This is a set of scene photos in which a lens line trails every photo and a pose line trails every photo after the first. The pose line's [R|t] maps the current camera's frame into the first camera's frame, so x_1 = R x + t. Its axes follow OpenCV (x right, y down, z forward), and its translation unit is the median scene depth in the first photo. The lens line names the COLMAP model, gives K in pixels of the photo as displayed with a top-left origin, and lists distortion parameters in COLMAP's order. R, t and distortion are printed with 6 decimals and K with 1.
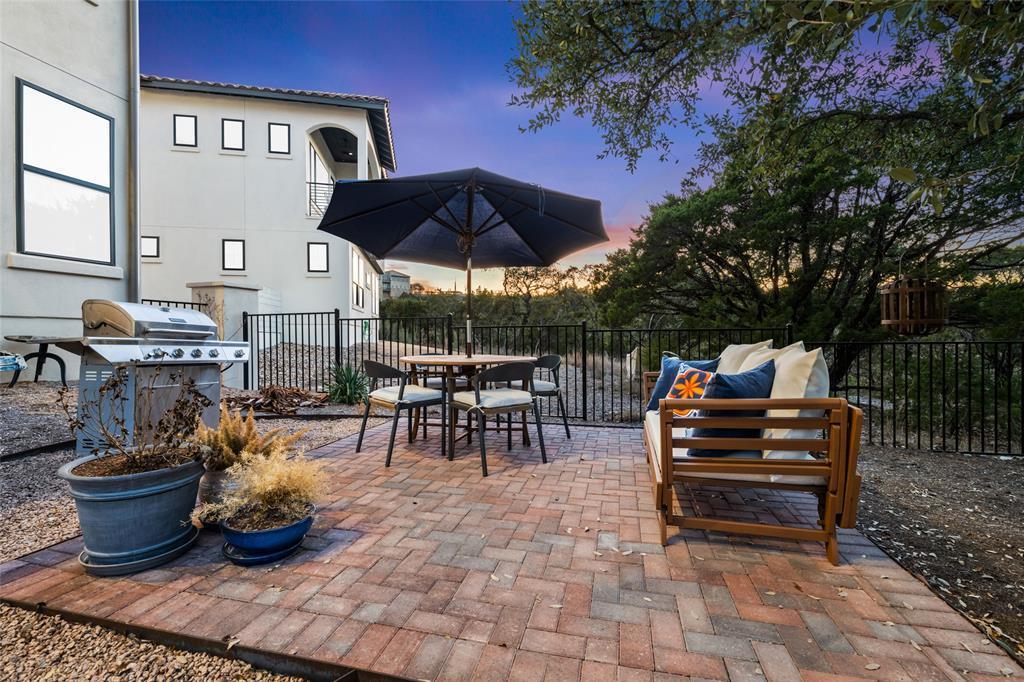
lens RADIAL K [[442.4, 0, 509.8], [0, 442.4, 337.9], [0, 0, 1]] dist [0.001765, 0.001111]
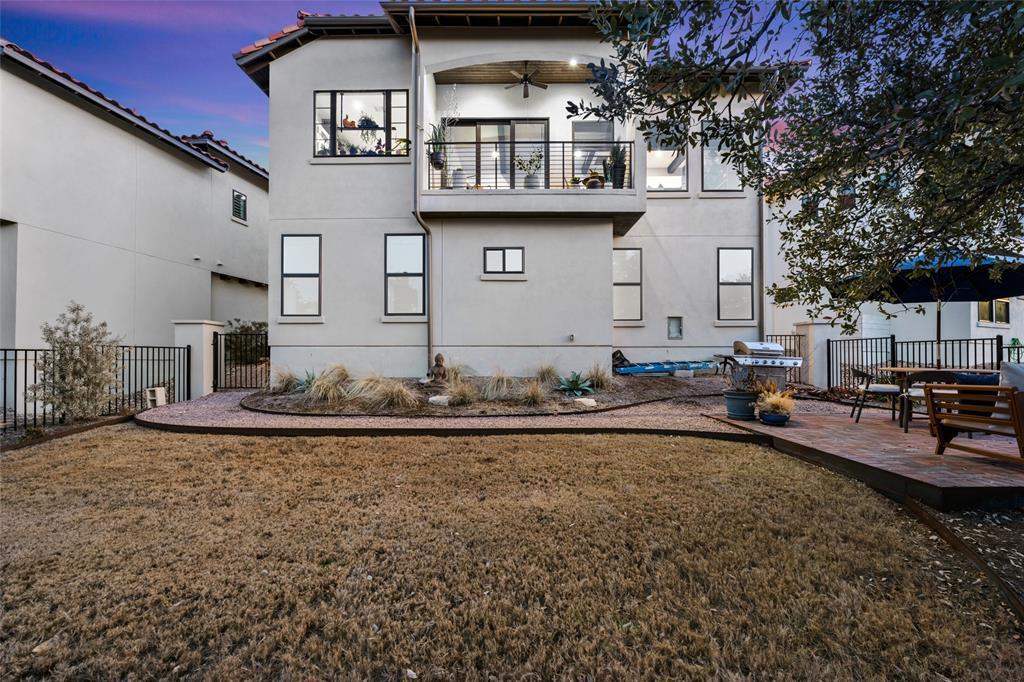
lens RADIAL K [[410.0, 0, 508.8], [0, 410.0, 350.0], [0, 0, 1]] dist [0.000608, -0.000372]
pose [[0.247116, -0.010607, -0.968928, 0.768335], [-0.003728, 0.999922, -0.011897, 0.001420], [0.968979, 0.006552, 0.247057, -0.649143]]
